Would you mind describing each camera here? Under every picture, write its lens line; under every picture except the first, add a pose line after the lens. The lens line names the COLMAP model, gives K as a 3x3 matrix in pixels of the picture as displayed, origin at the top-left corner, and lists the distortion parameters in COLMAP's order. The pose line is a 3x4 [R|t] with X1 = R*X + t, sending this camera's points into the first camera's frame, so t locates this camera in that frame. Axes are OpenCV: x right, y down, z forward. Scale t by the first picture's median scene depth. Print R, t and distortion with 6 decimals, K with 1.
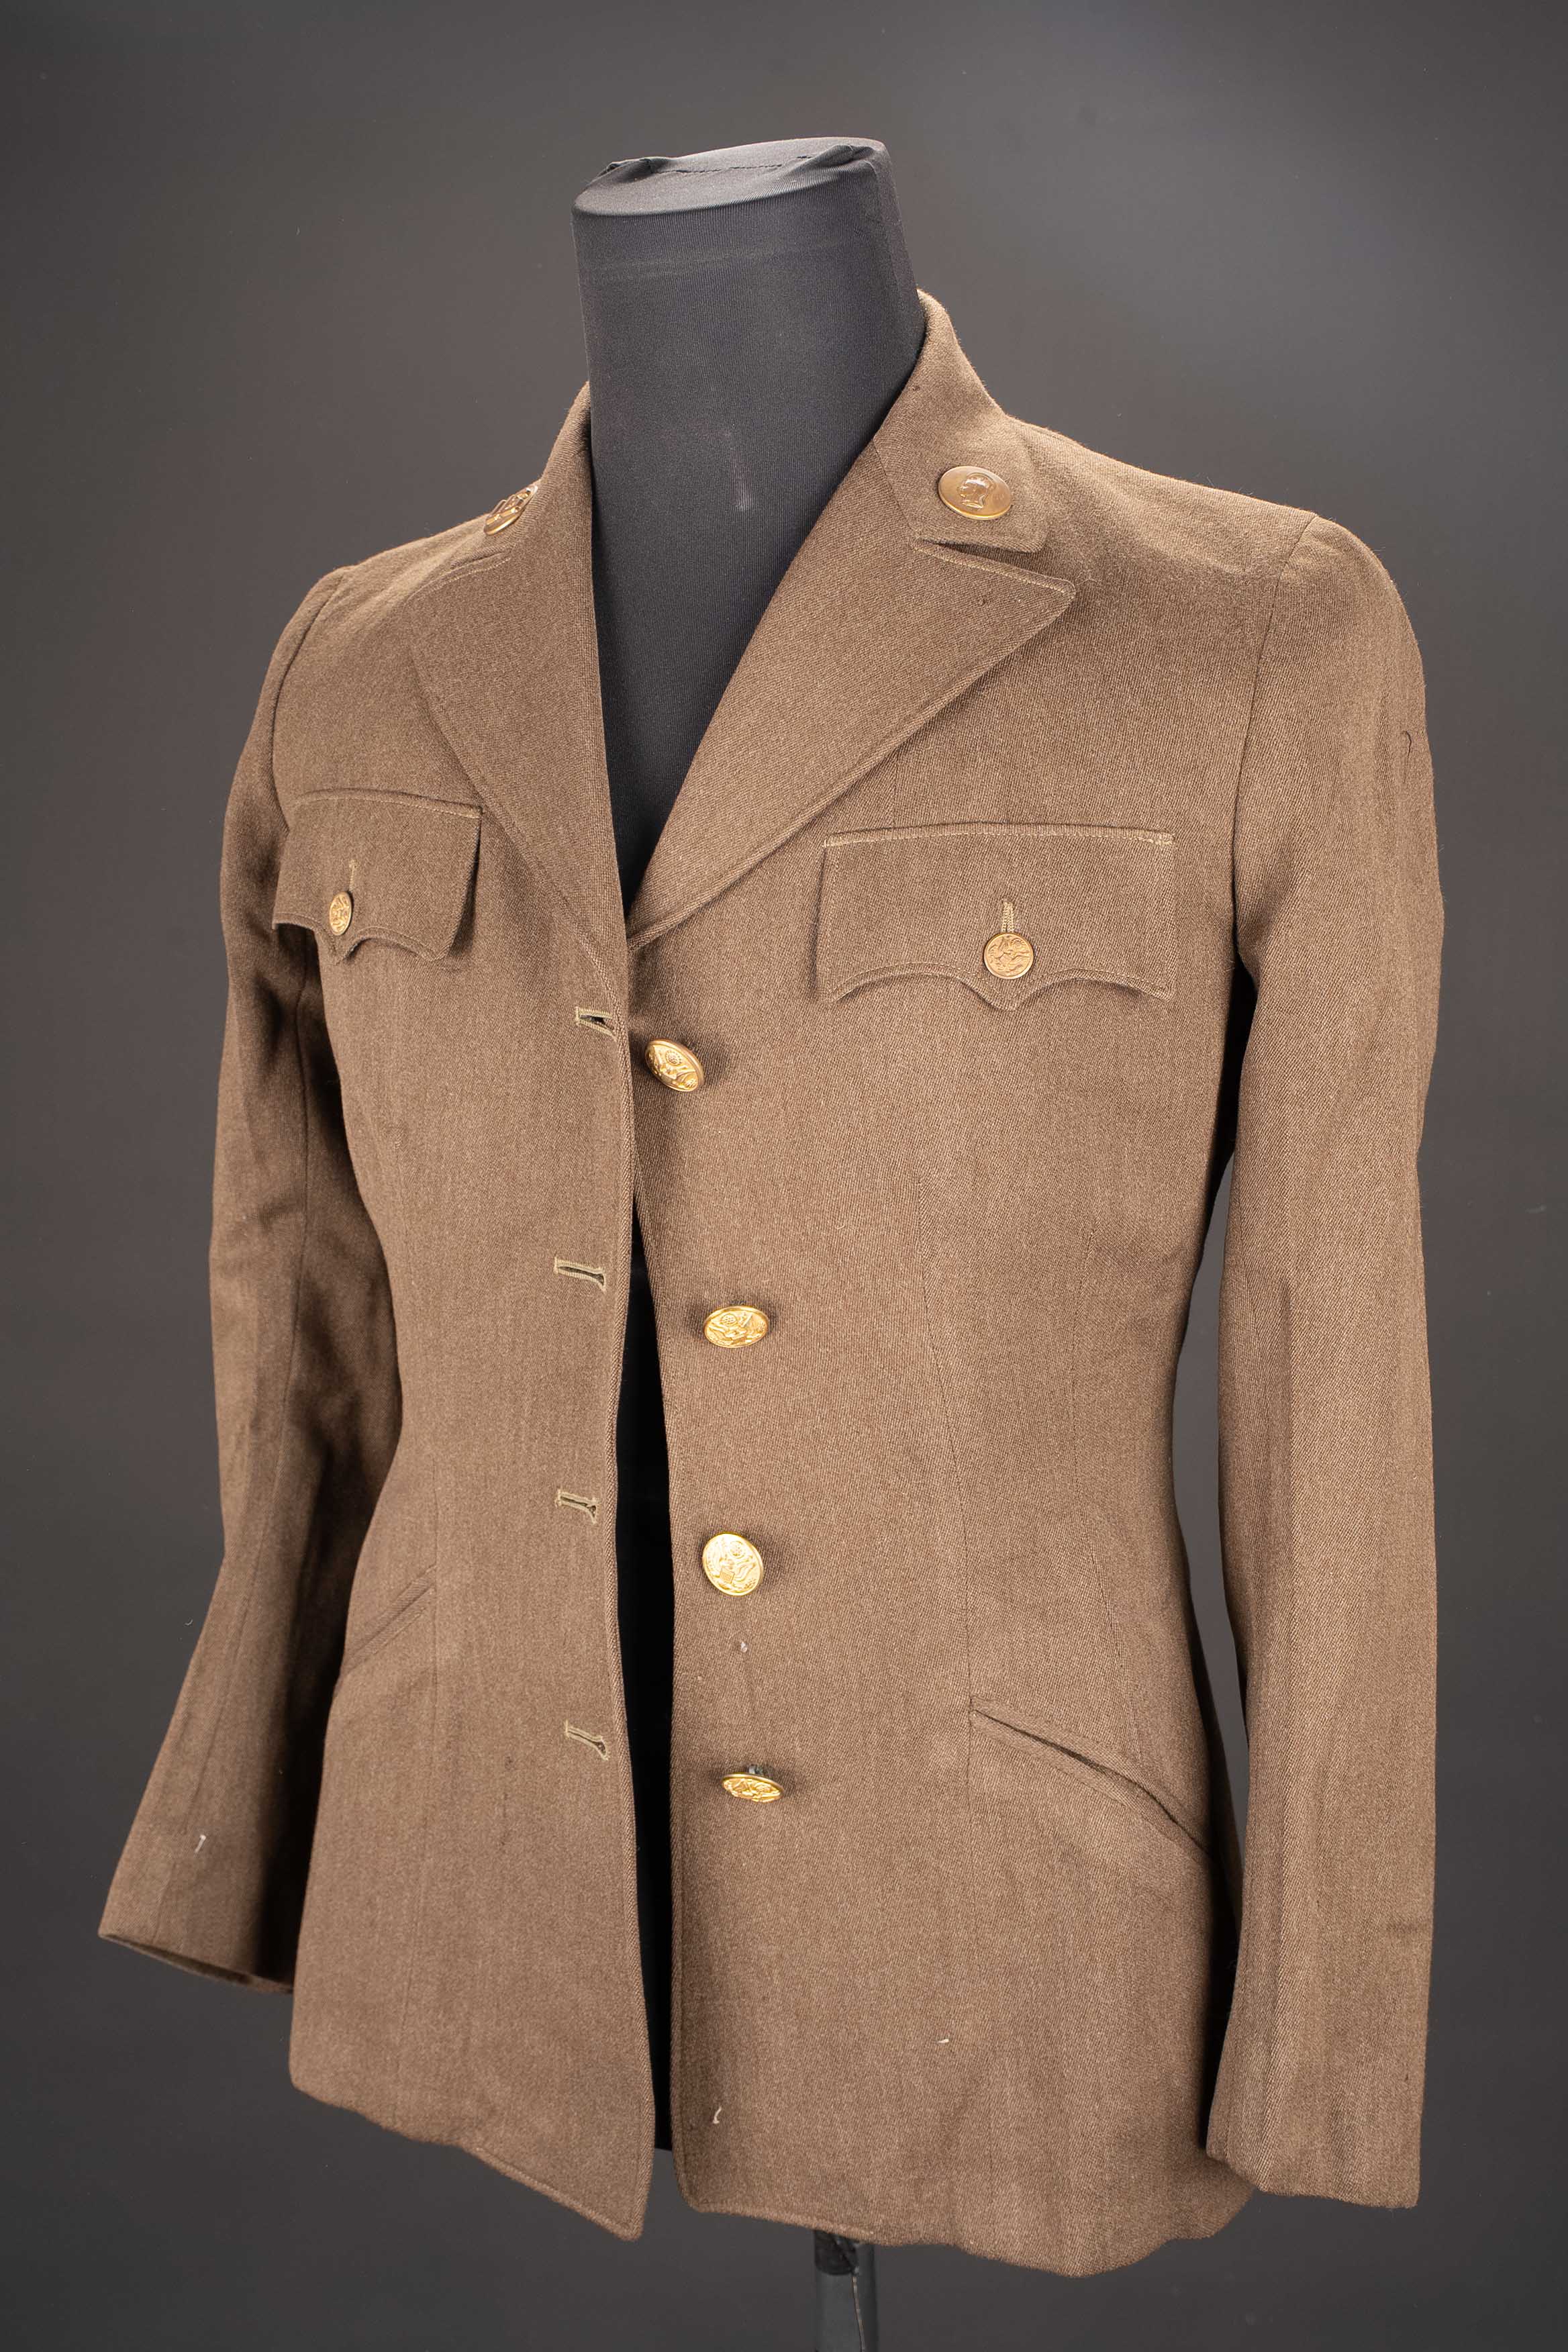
lens RADIAL K [[3056.2, 0, 735.7], [0, 3056.2, 1249.7], [0, 0, 1]] dist [0.049182, 0.000000]
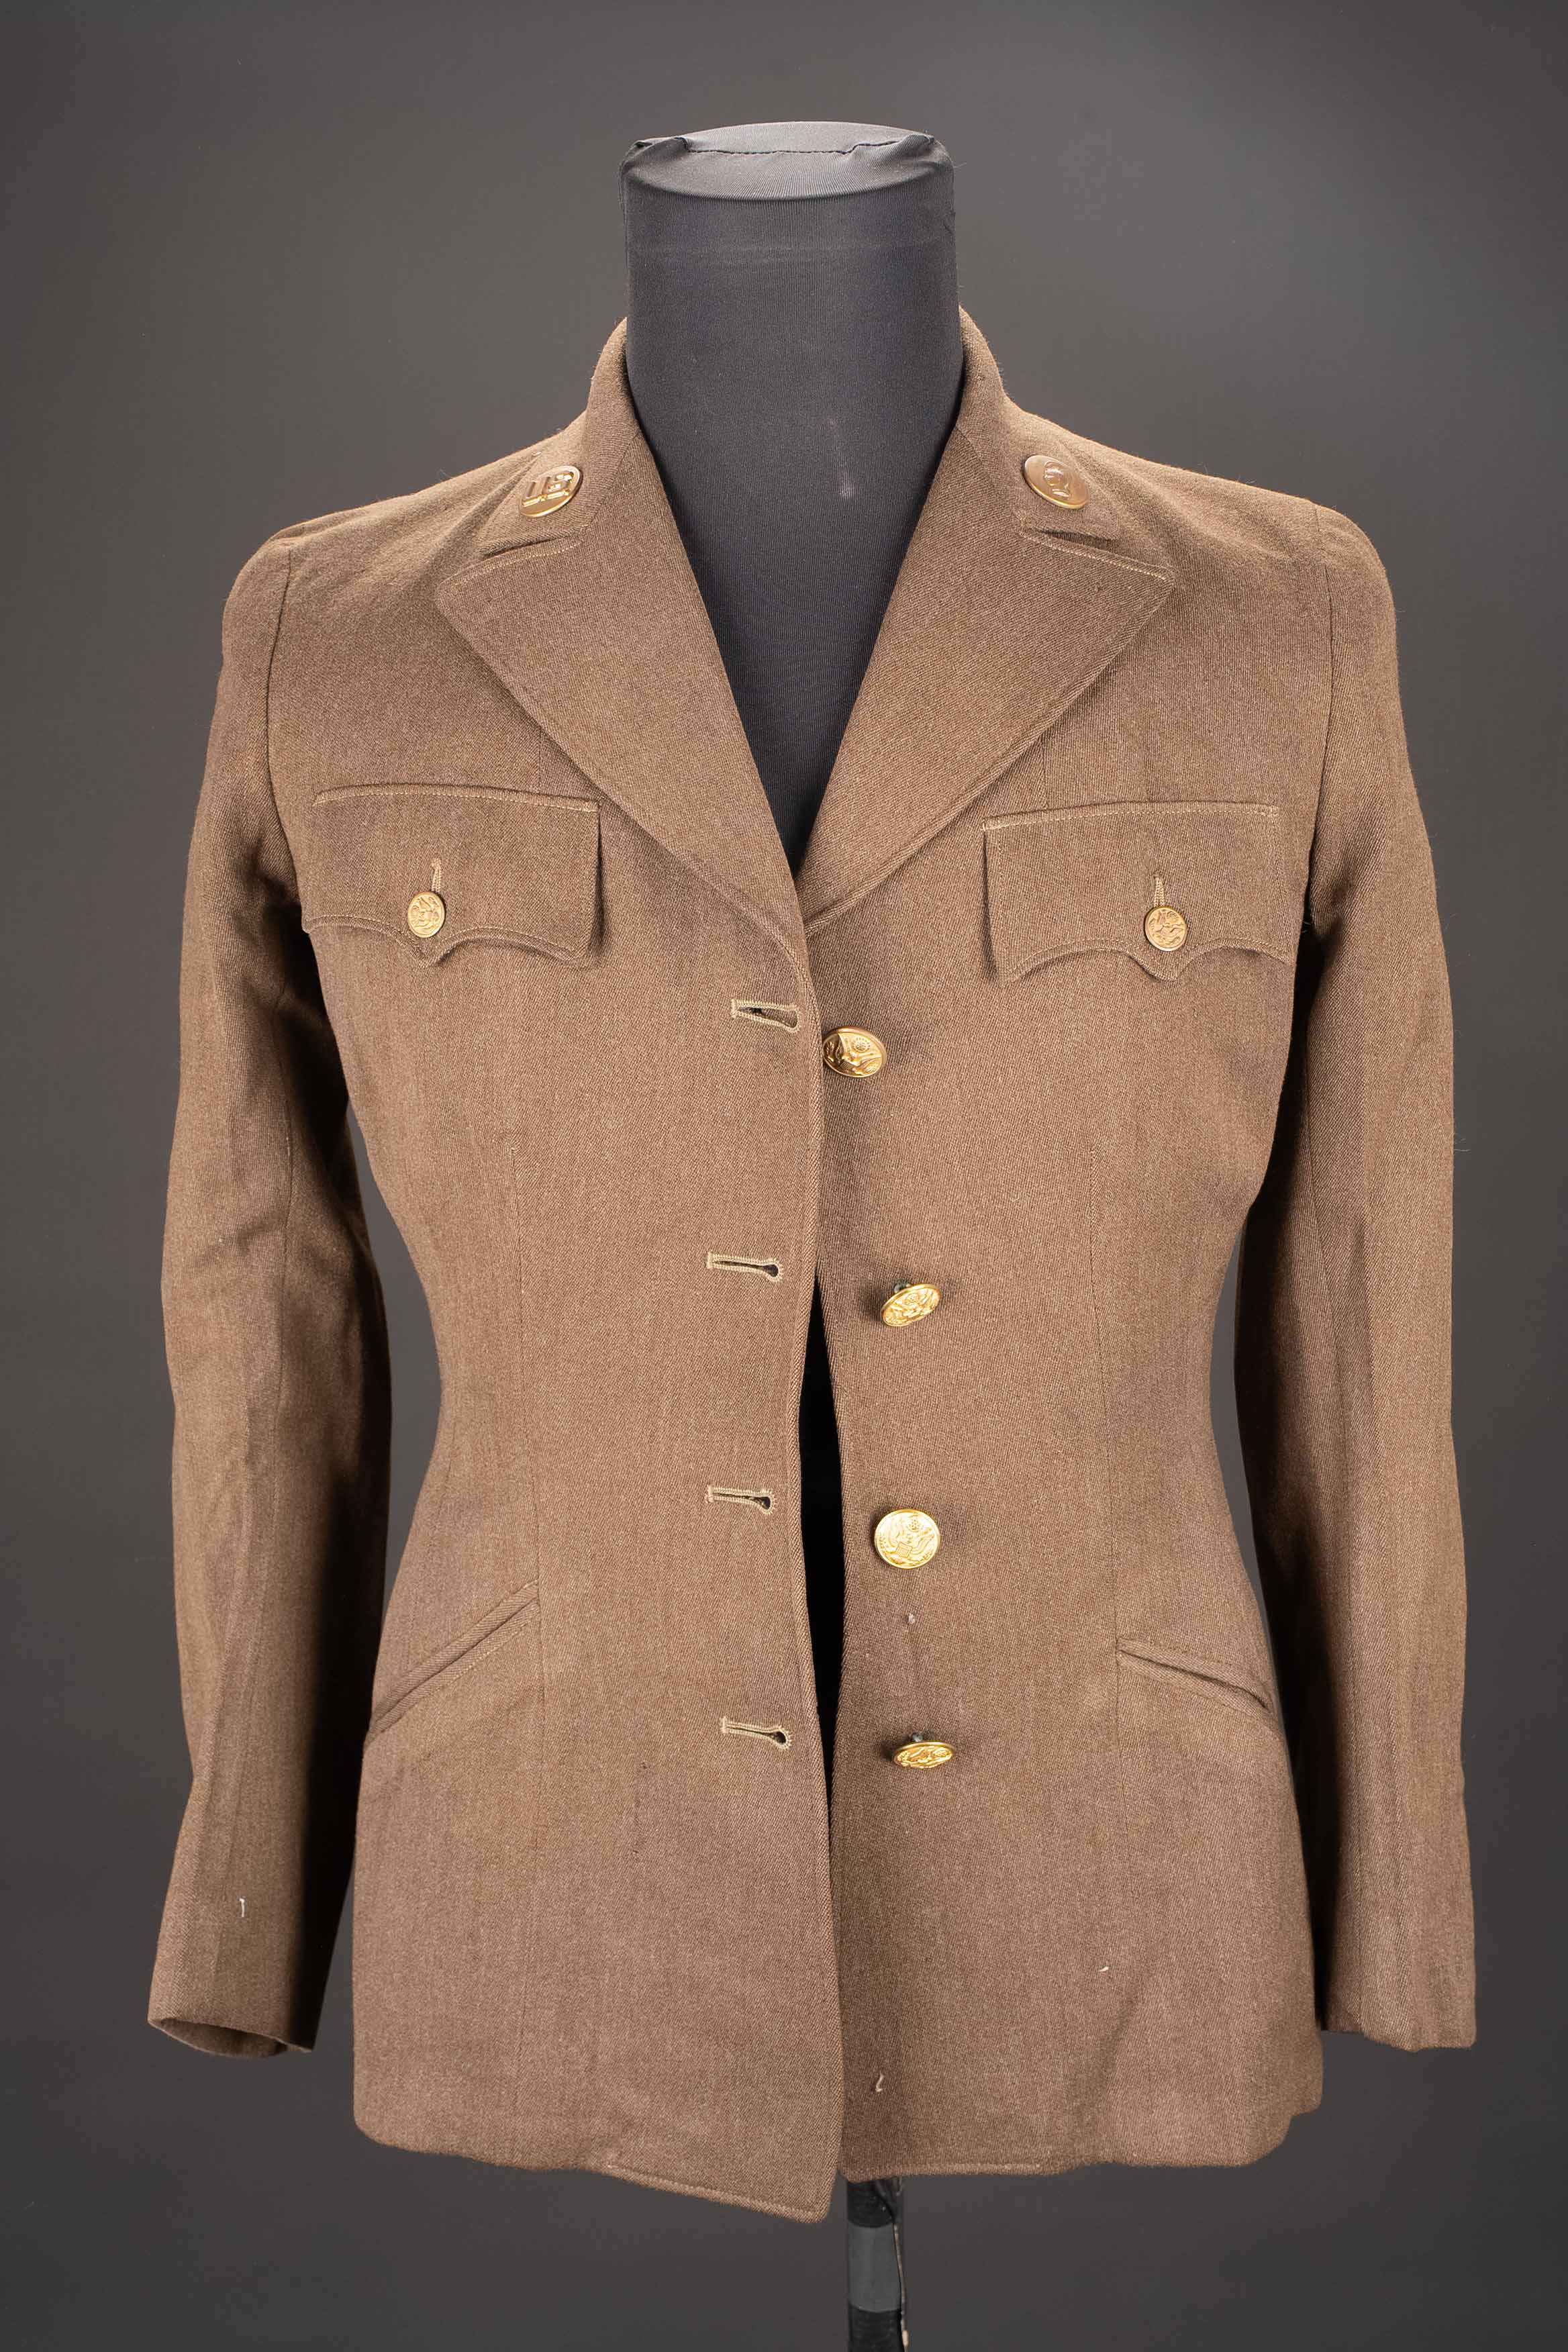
lens RADIAL K [[3160.3, 0, 816.7], [0, 3160.3, 1245.4], [0, 0, 1]] dist [0.061991, 0.000000]
pose [[0.922430, -0.083742, 0.376975, -0.416101], [0.077325, 0.996487, 0.032155, -0.030291], [-0.378343, -0.000511, 0.925665, 0.038594]]
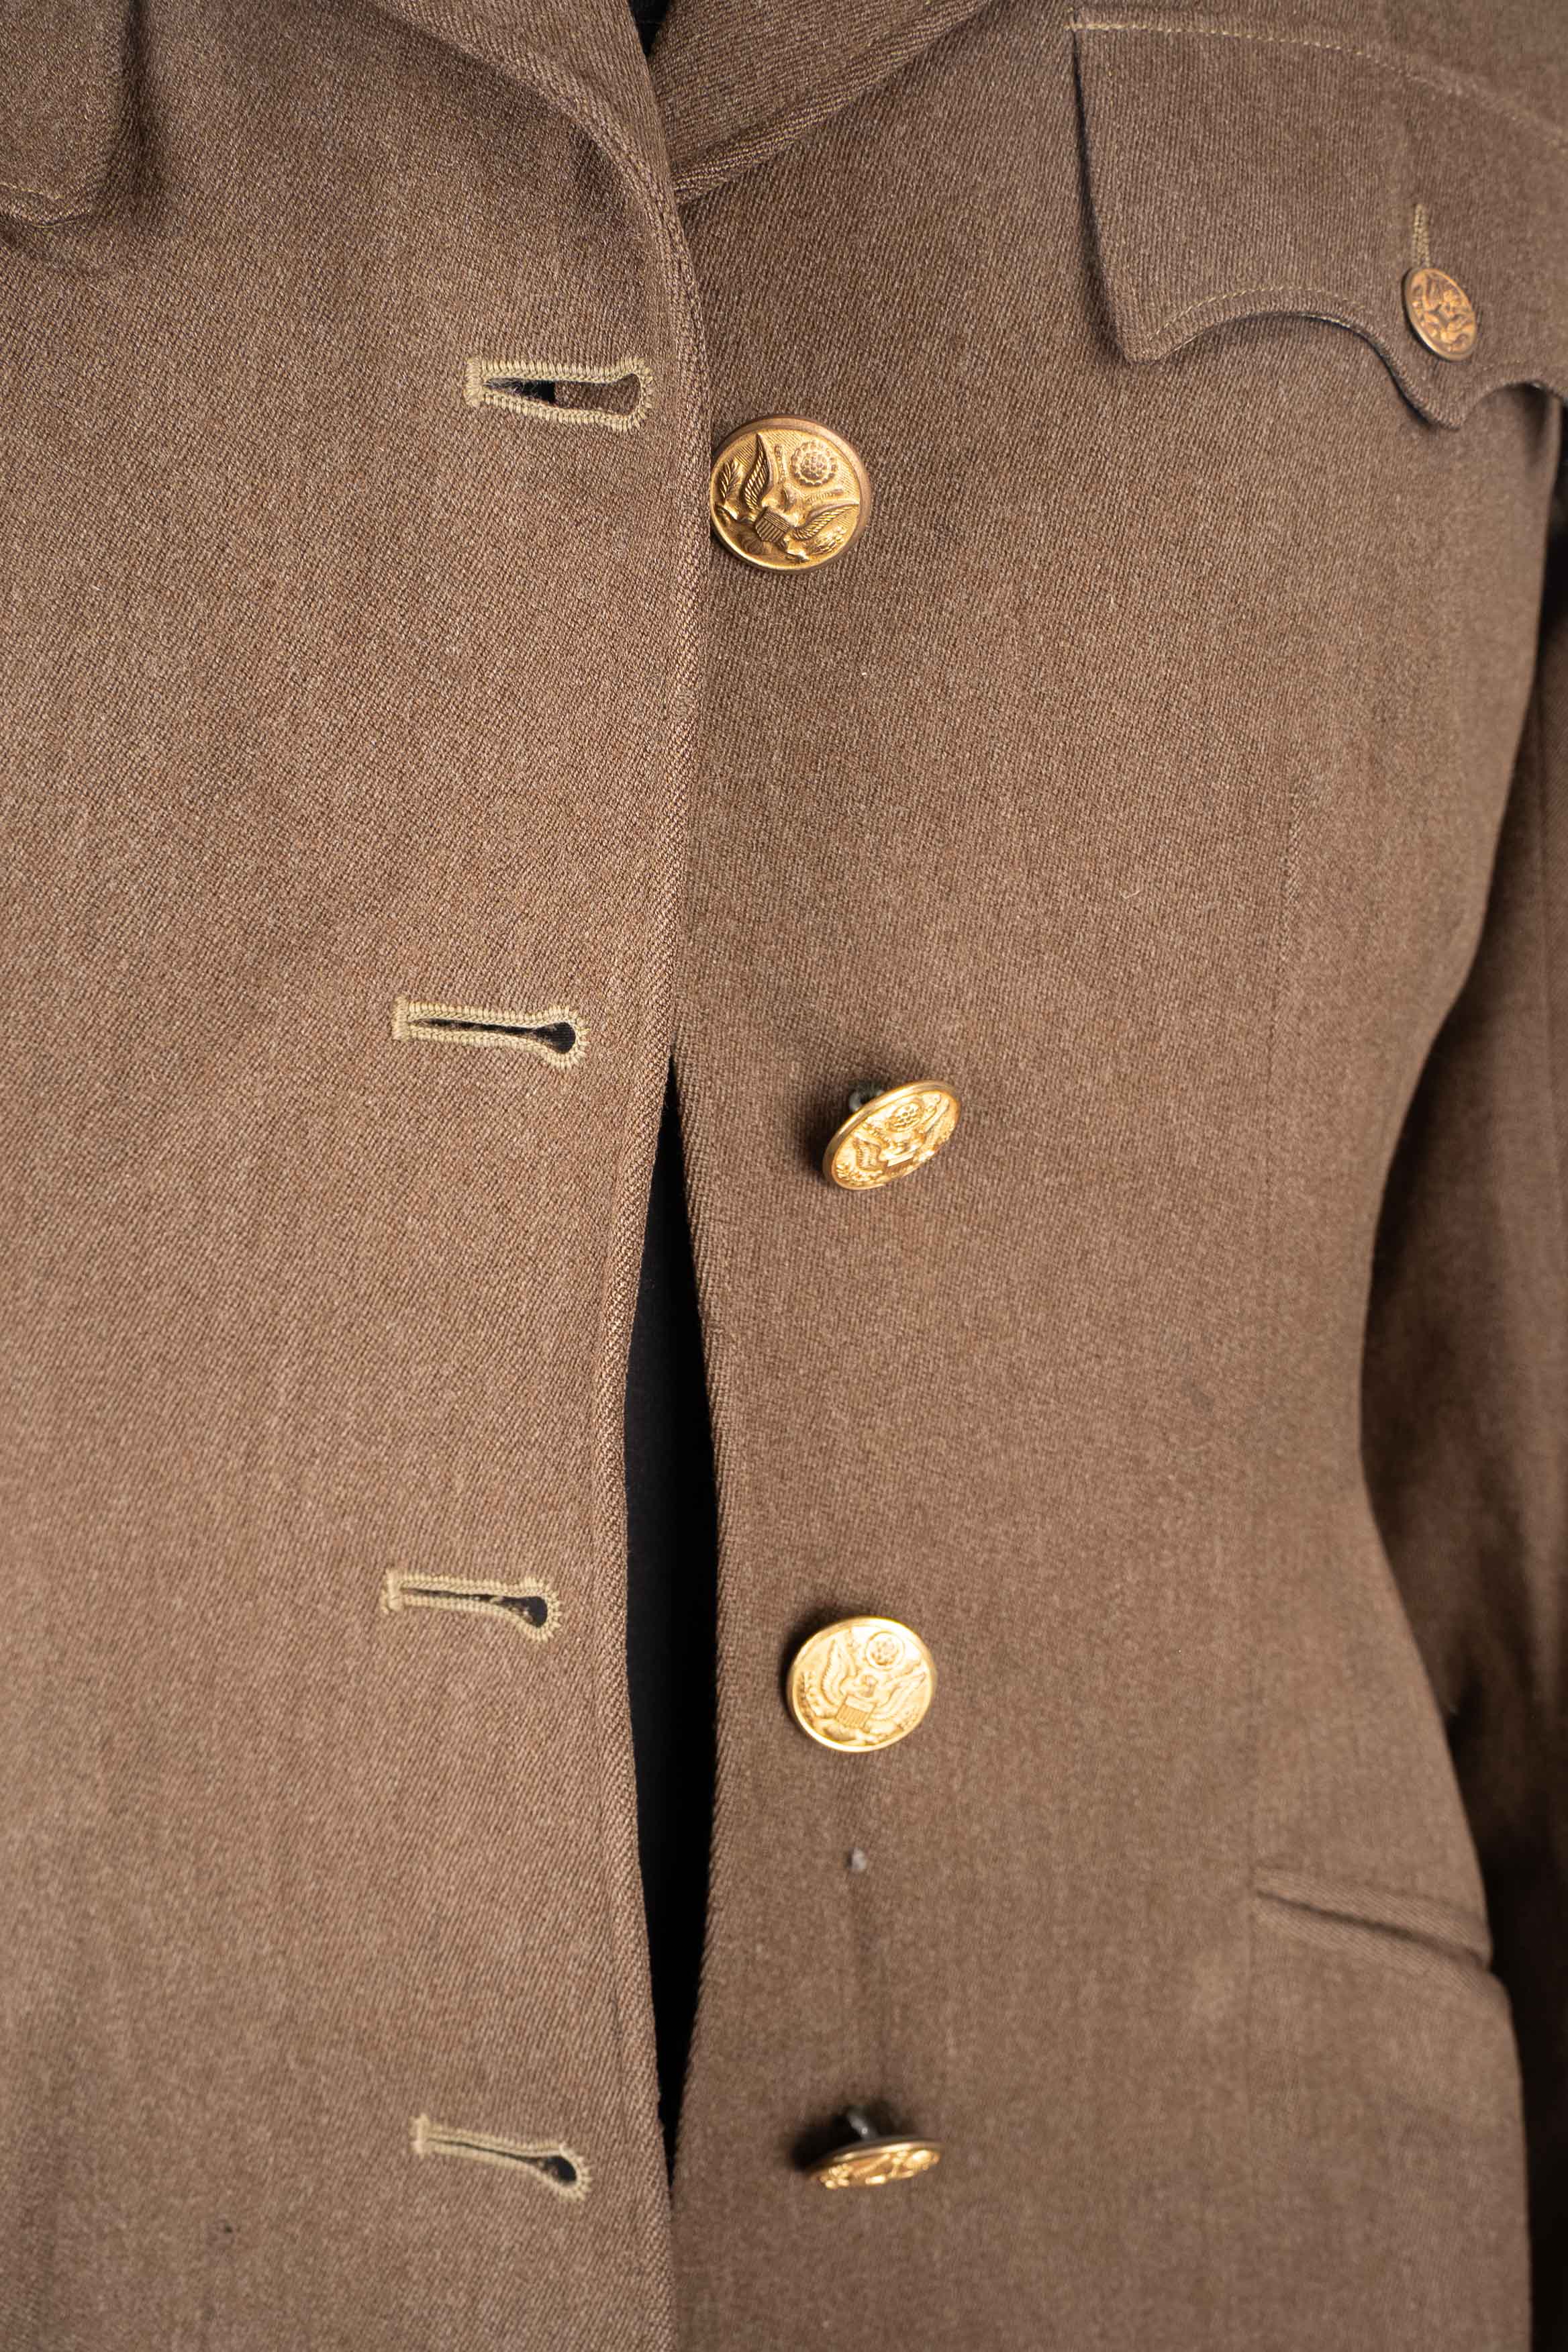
lens RADIAL K [[2472.5, 0, 953.8], [0, 2472.5, 1220.4], [0, 0, 1]] dist [-0.011943, 0.000000]
pose [[0.816310, -0.057965, 0.574698, -0.190709], [0.069664, 0.997569, 0.001665, 0.036519], [-0.573397, 0.038677, 0.818364, 0.696493]]
